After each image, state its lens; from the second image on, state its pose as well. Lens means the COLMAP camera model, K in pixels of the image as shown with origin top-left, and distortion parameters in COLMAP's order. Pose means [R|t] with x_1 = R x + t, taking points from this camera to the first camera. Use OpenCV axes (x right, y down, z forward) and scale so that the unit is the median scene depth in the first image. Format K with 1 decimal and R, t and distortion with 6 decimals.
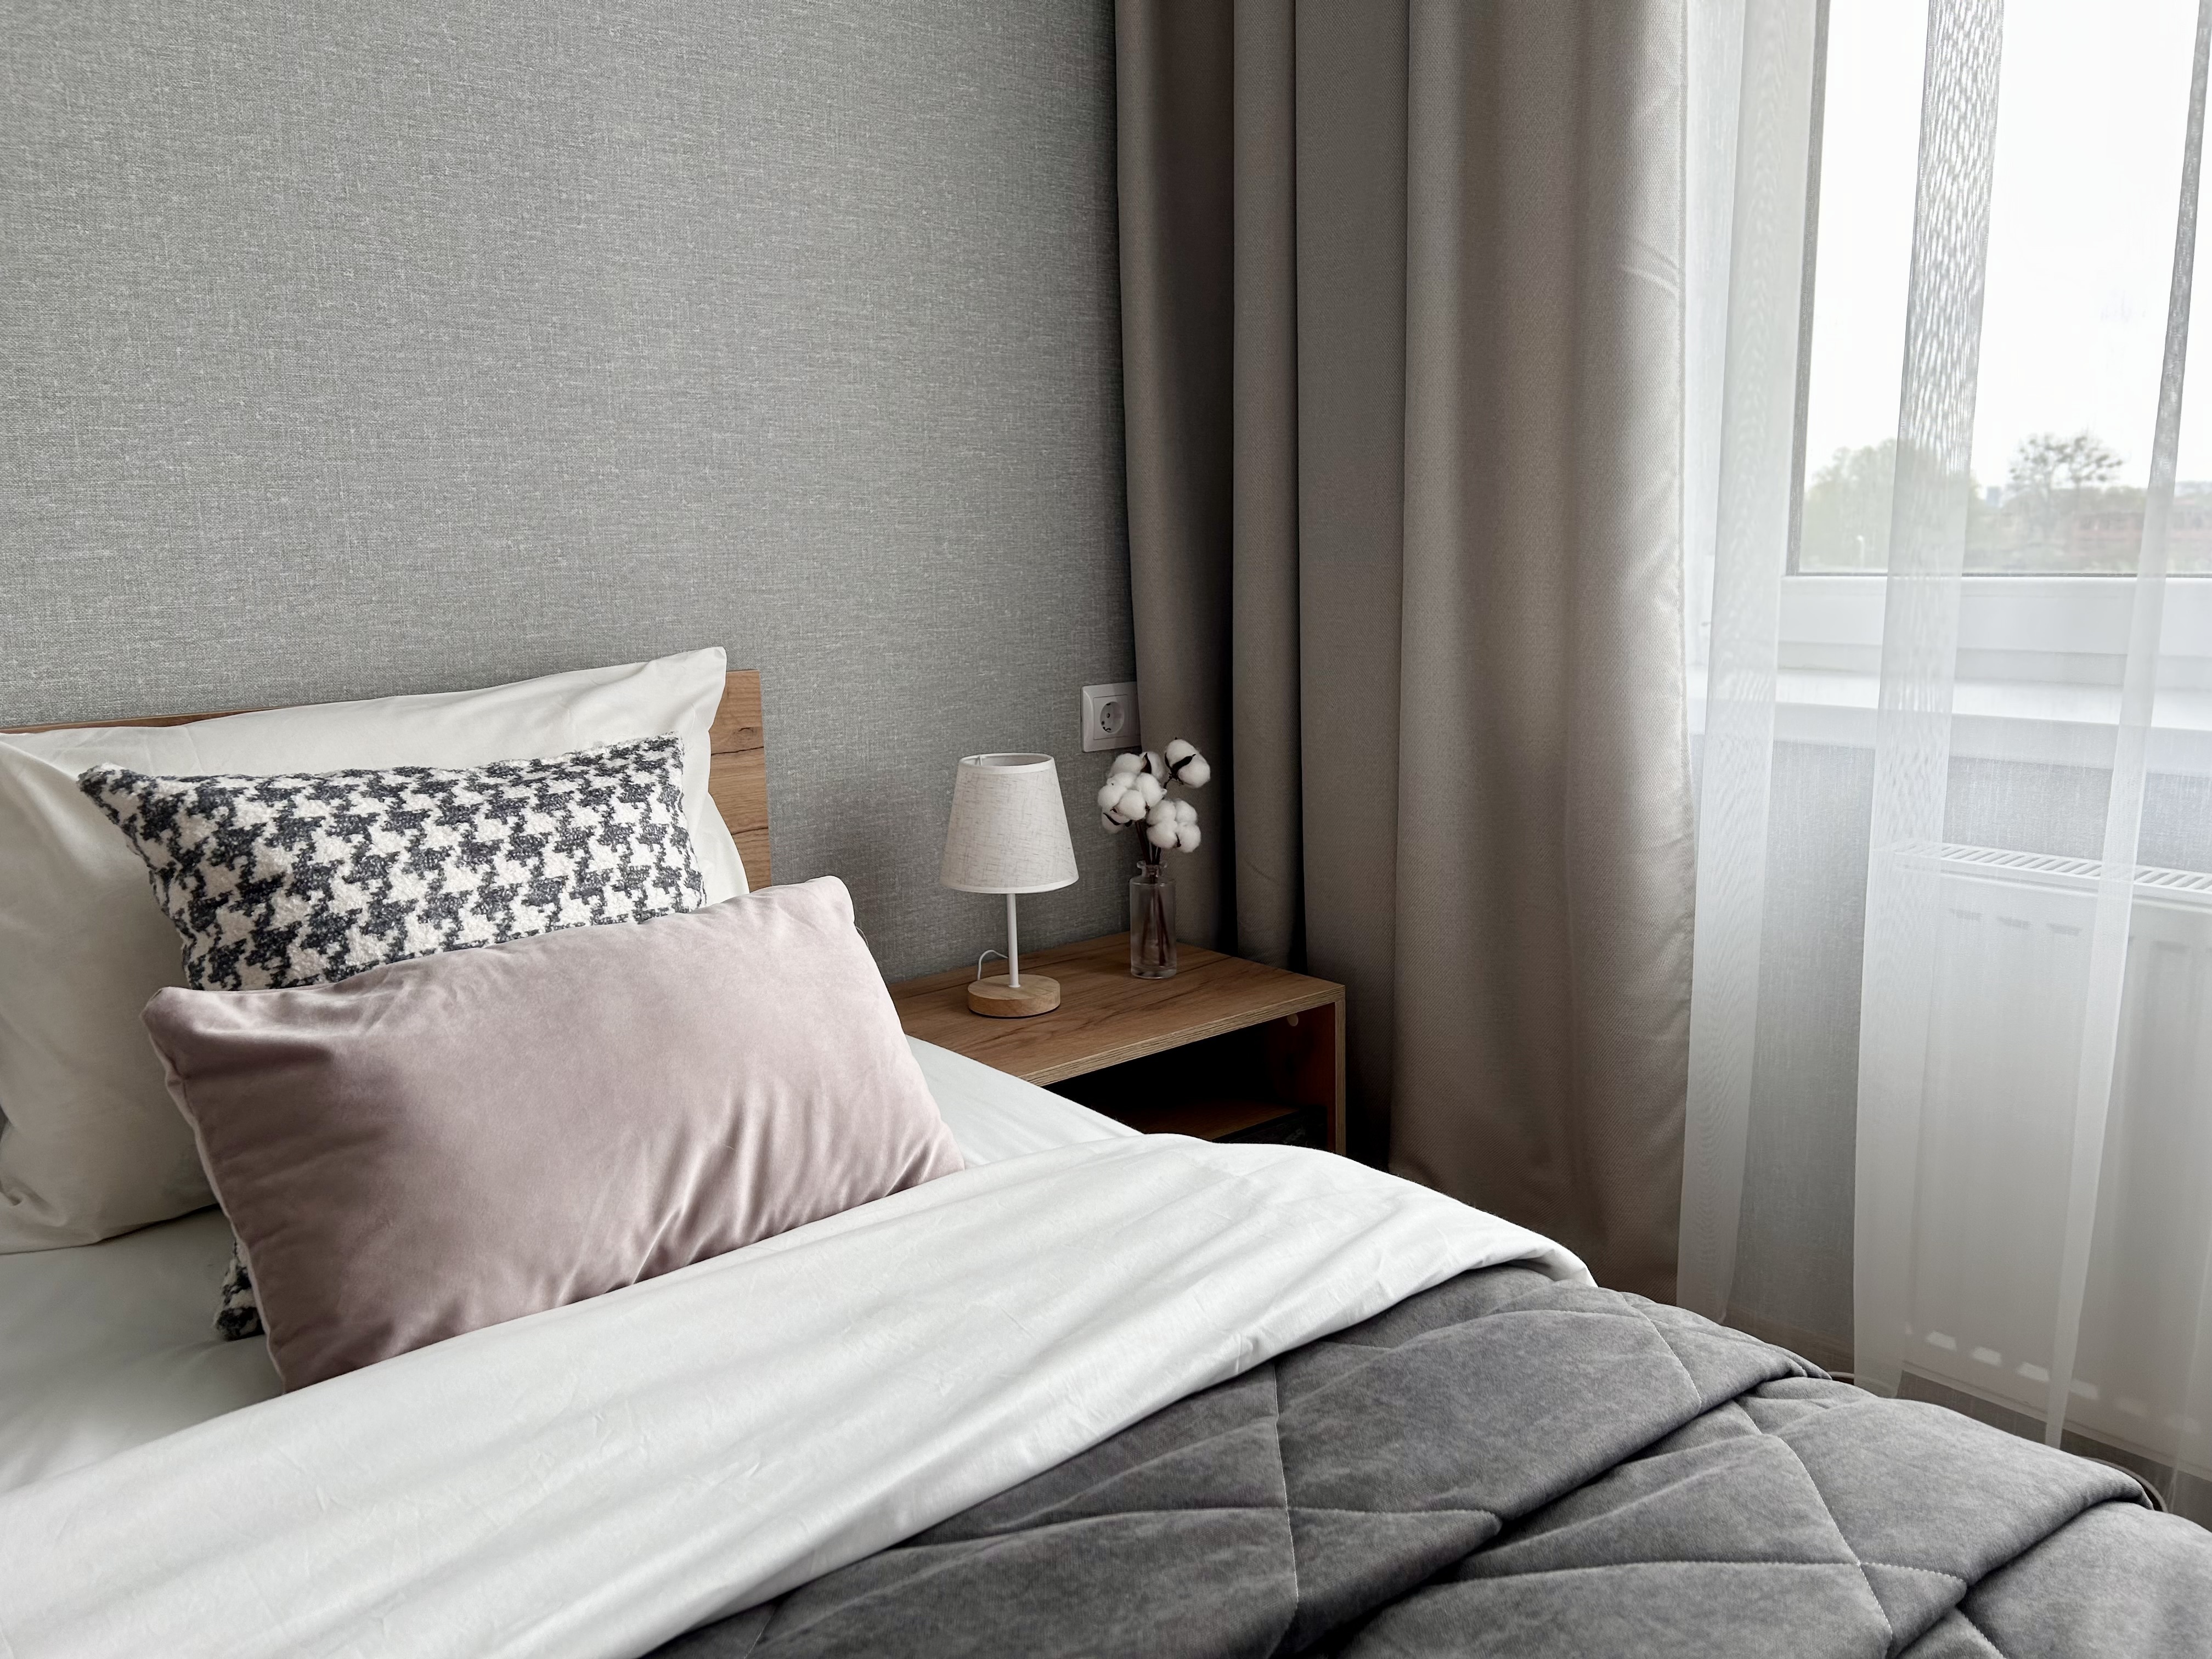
lens RADIAL K [[1656.3, 0, 1096.7], [0, 1656.3, 855.7], [0, 0, 1]] dist [-0.000124, -0.004601]
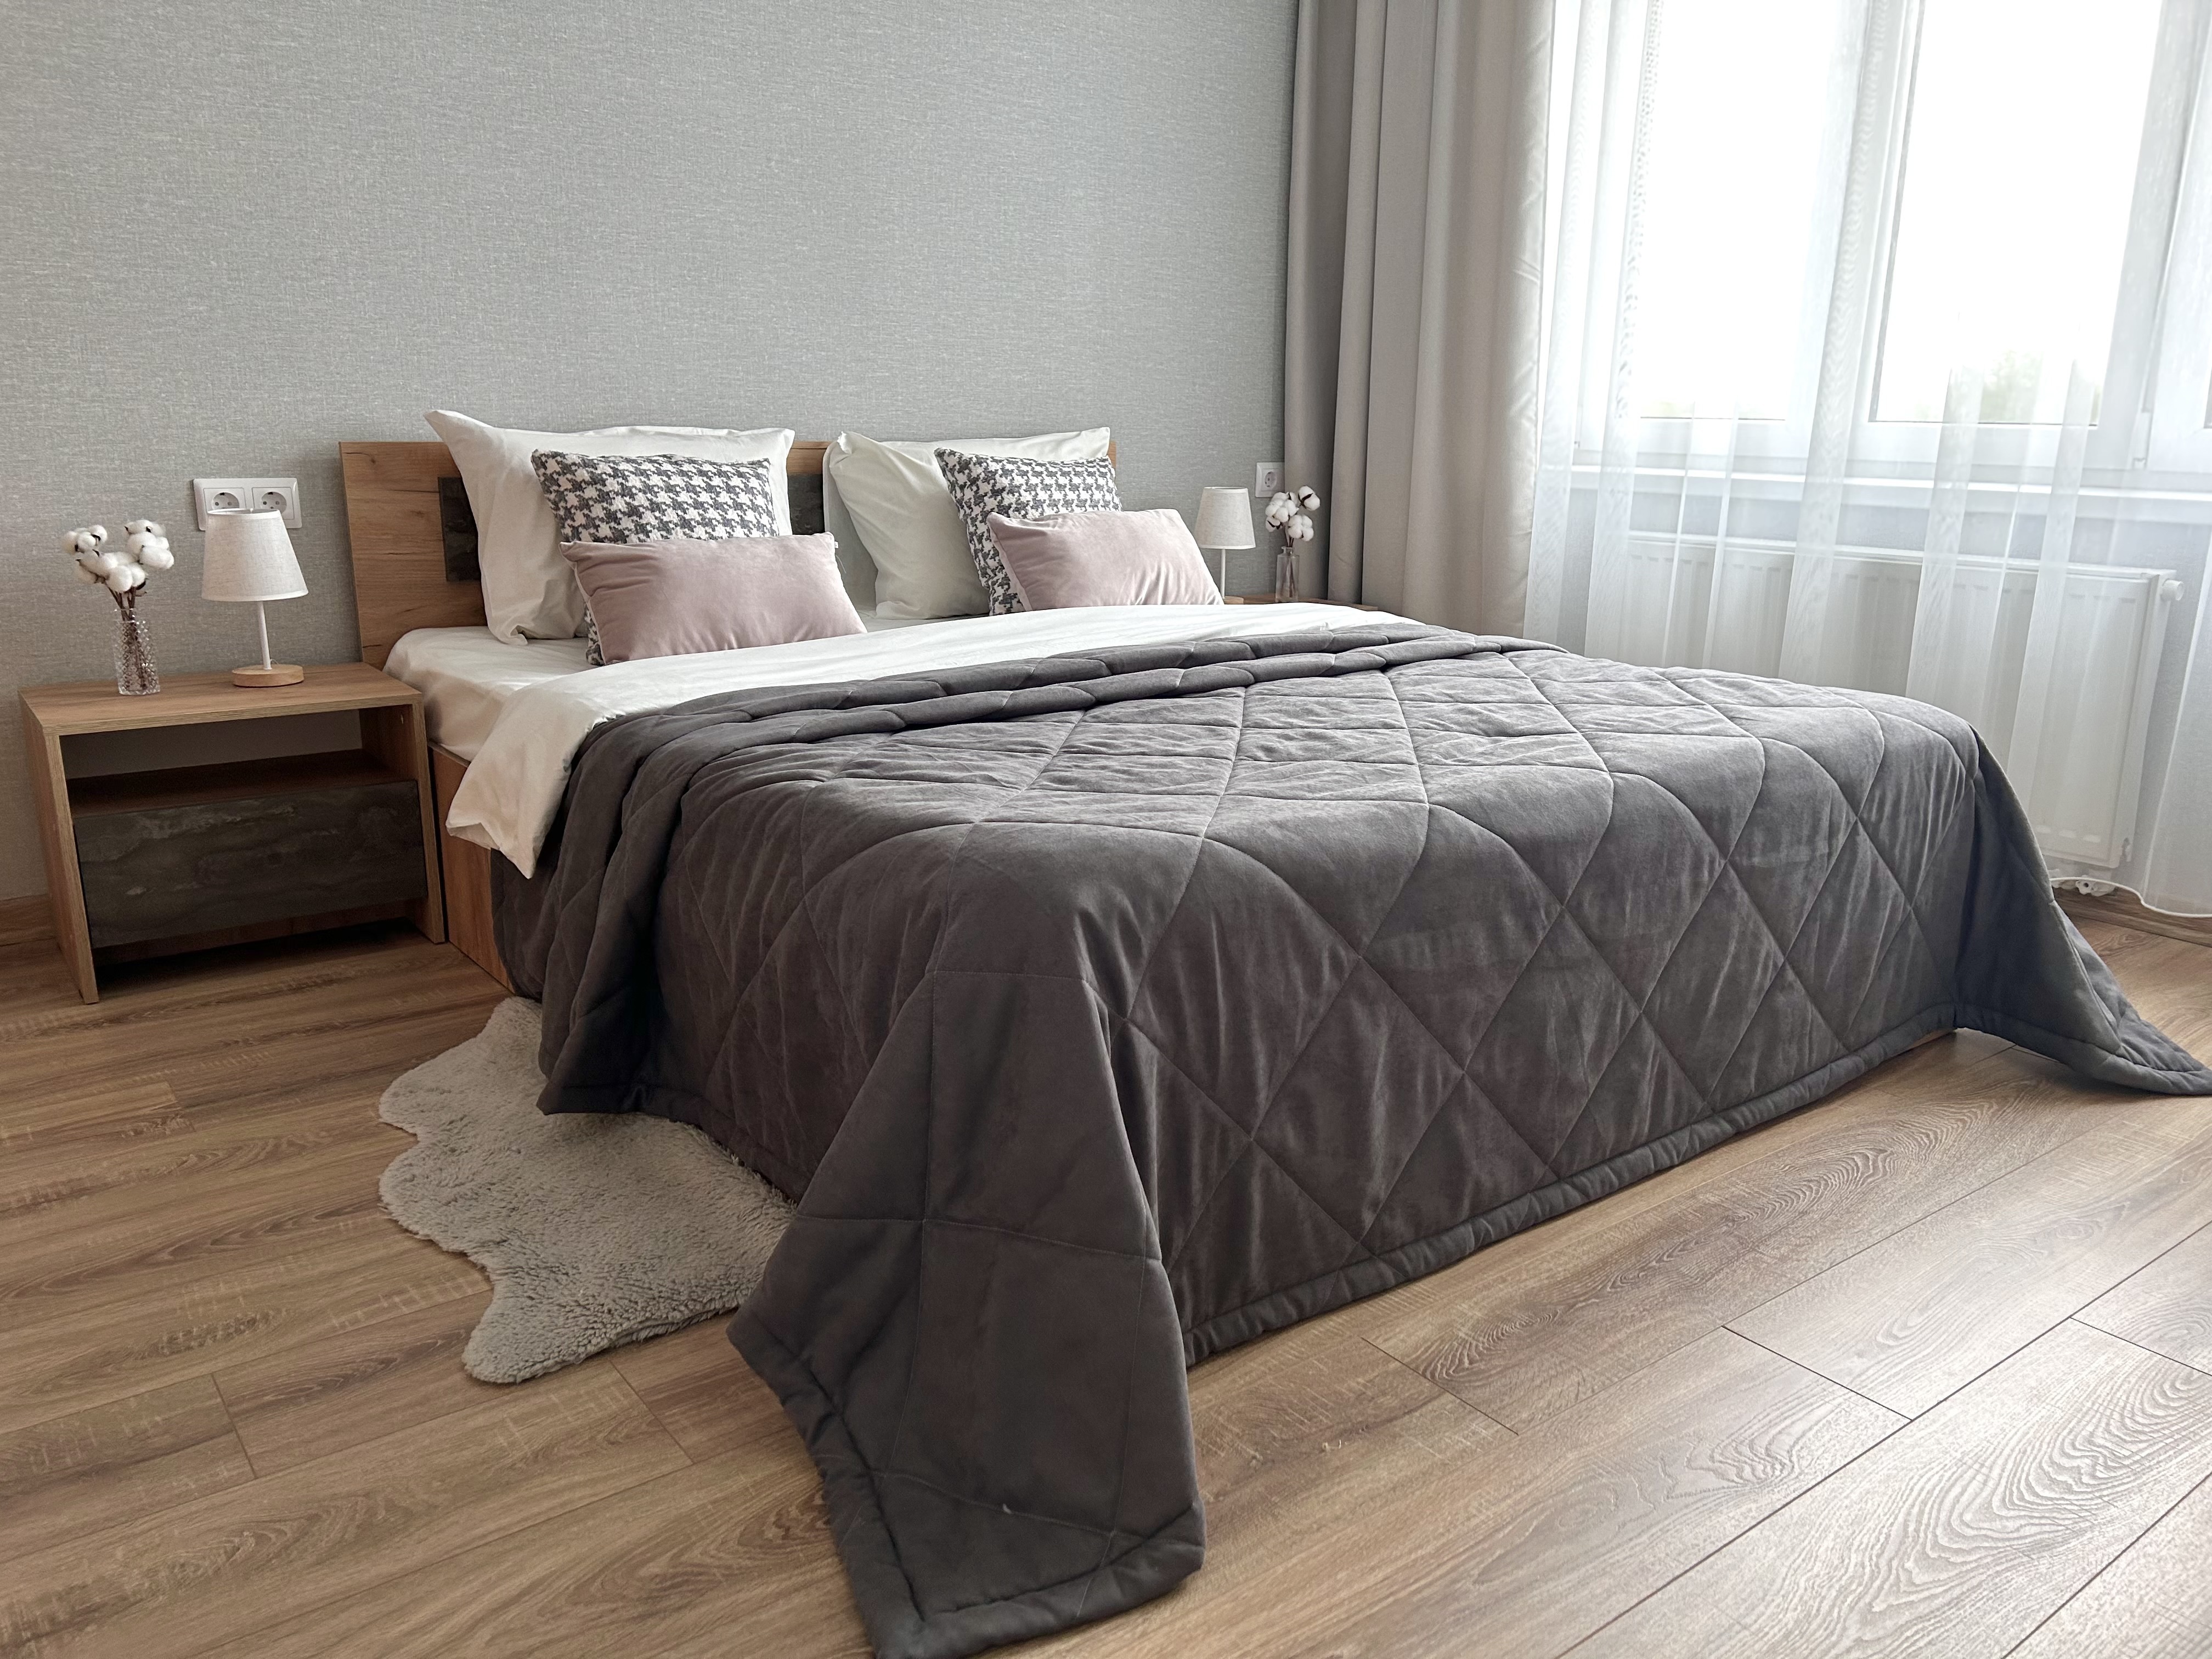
lens RADIAL K [[1701.4, 0, 1122.8], [0, 1701.4, 856.2], [0, 0, 1]] dist [0.054739, -0.072474]
pose [[0.998249, 0.046916, -0.036032, -0.115201], [-0.044319, 0.996577, 0.069782, 0.363498], [0.039183, -0.068063, 0.996911, -1.688625]]
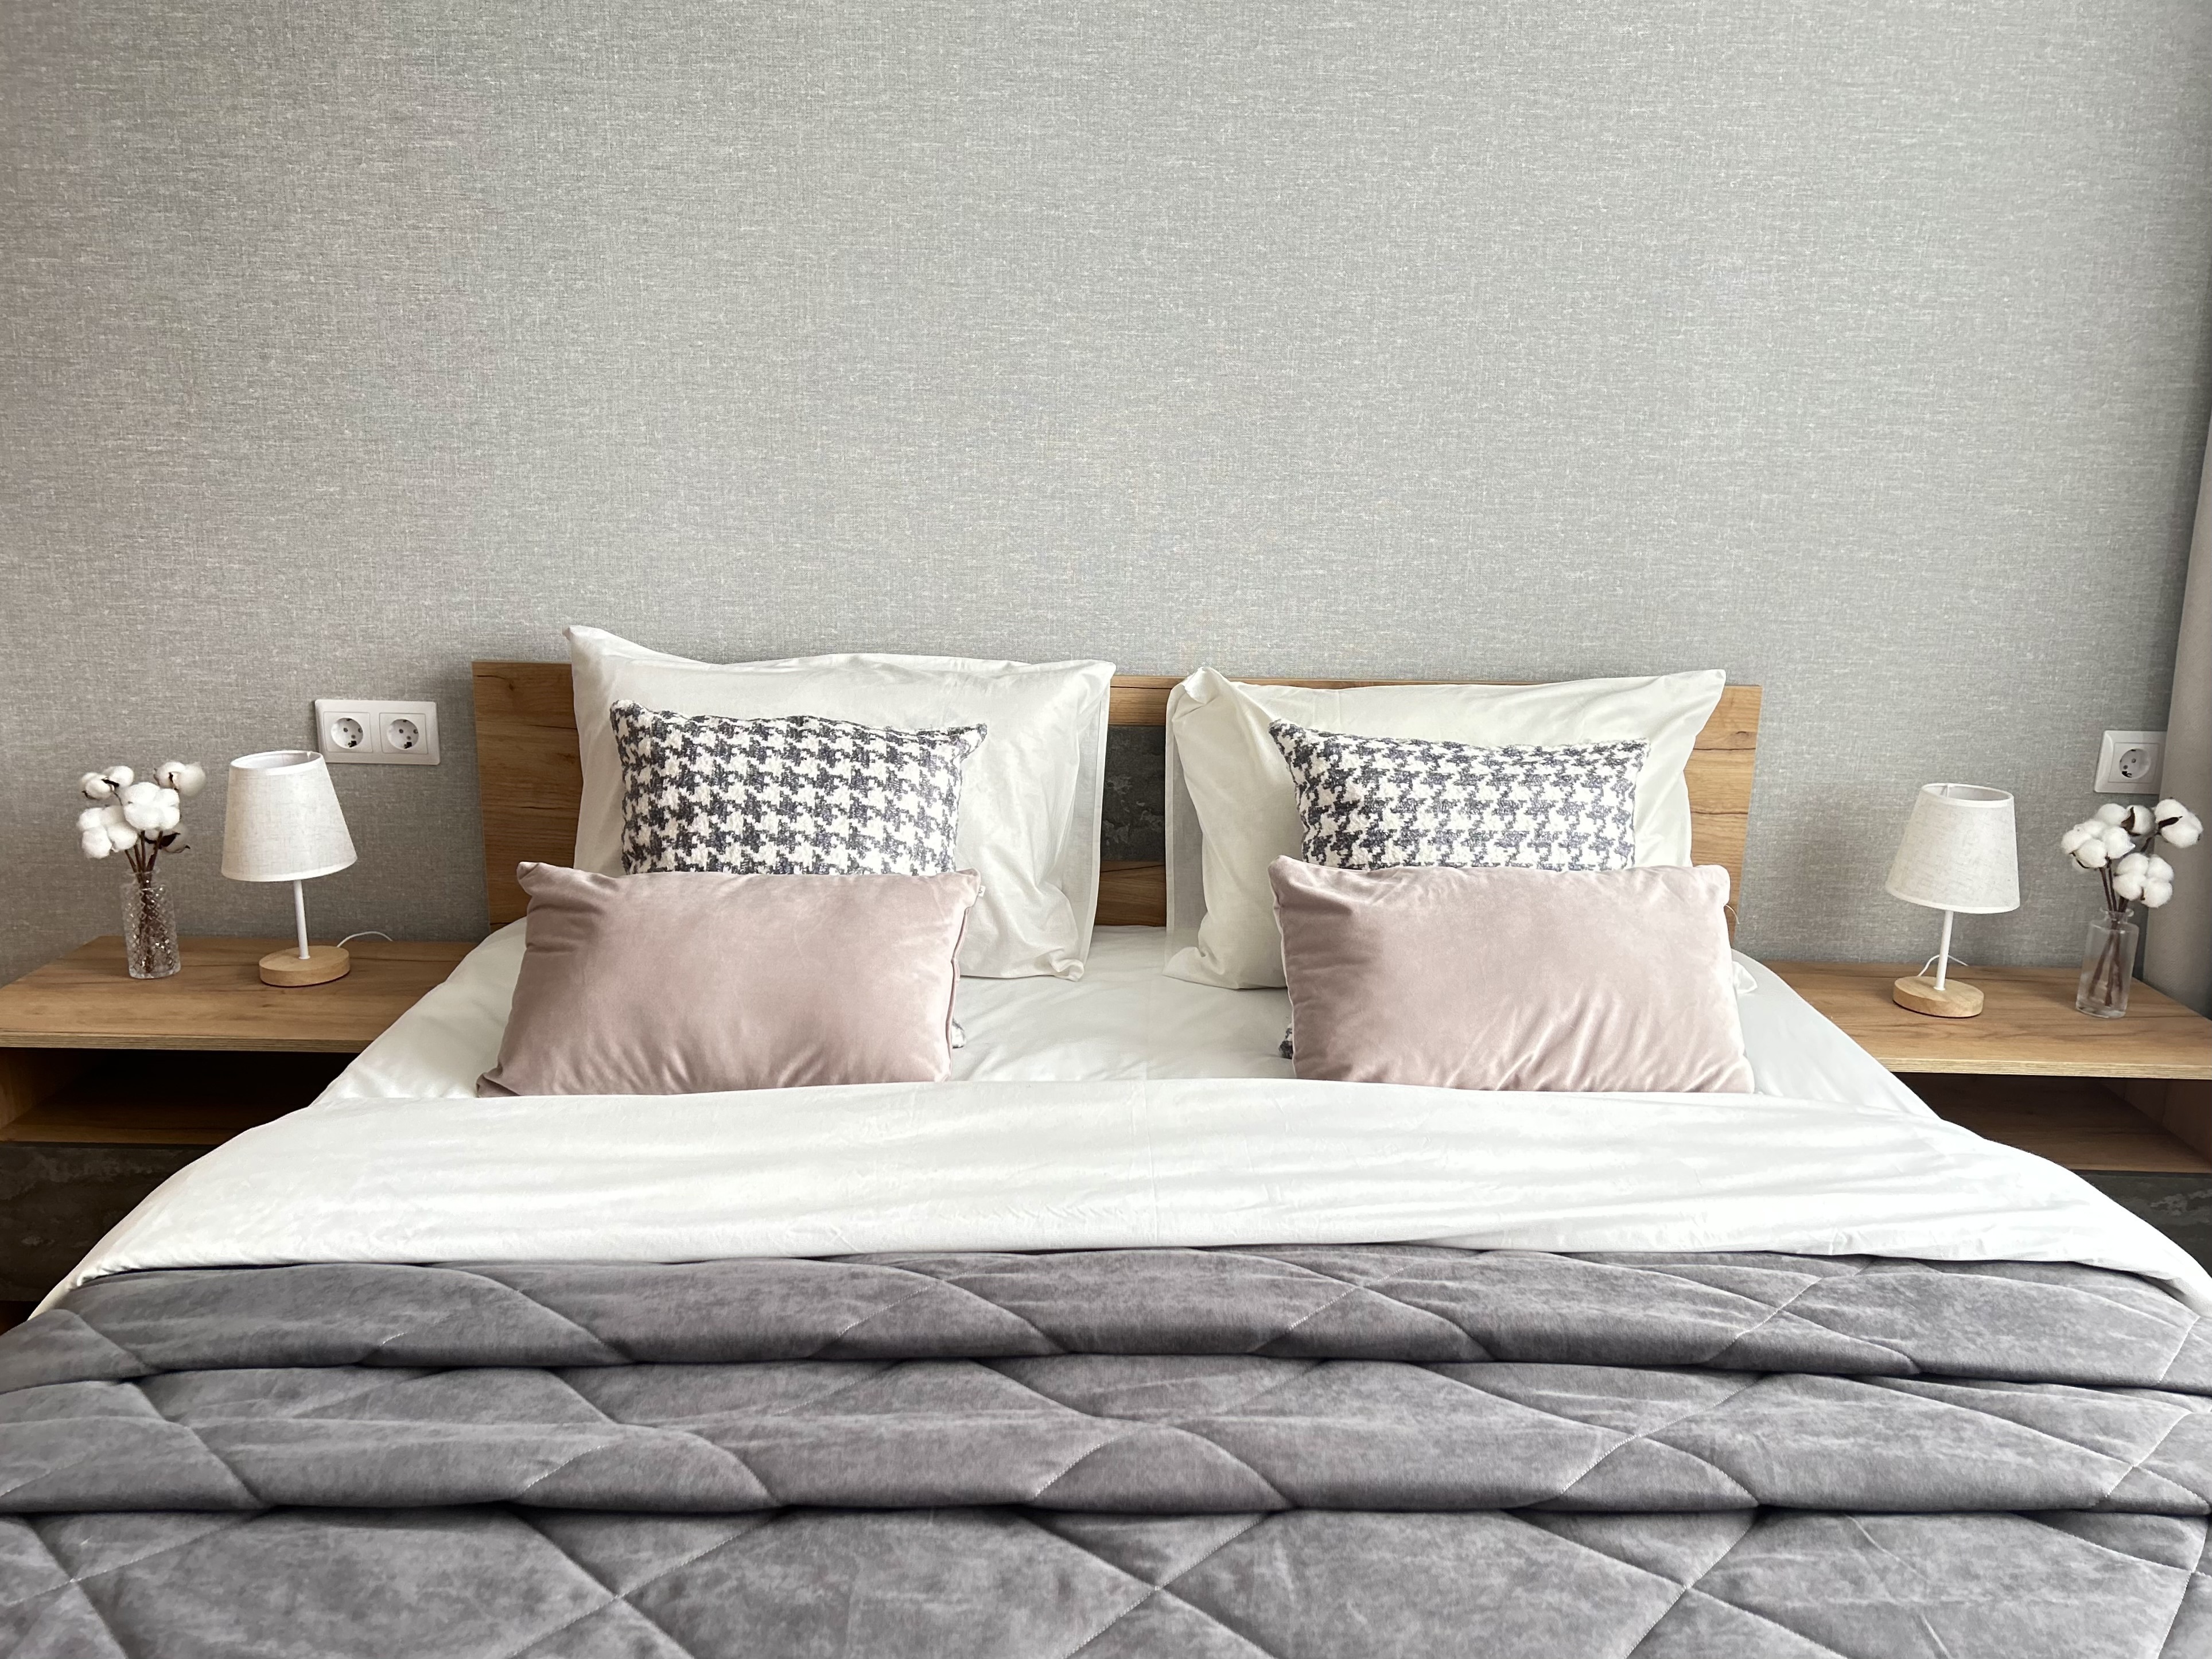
lens RADIAL K [[1779.8, 0, 1104.8], [0, 1779.8, 864.9], [0, 0, 1]] dist [0.018096, -0.008665]
pose [[0.763731, 0.198054, -0.614402, 0.348021], [-0.160600, 0.980142, 0.116318, -0.075752], [0.625238, 0.009837, 0.780372, -0.454690]]
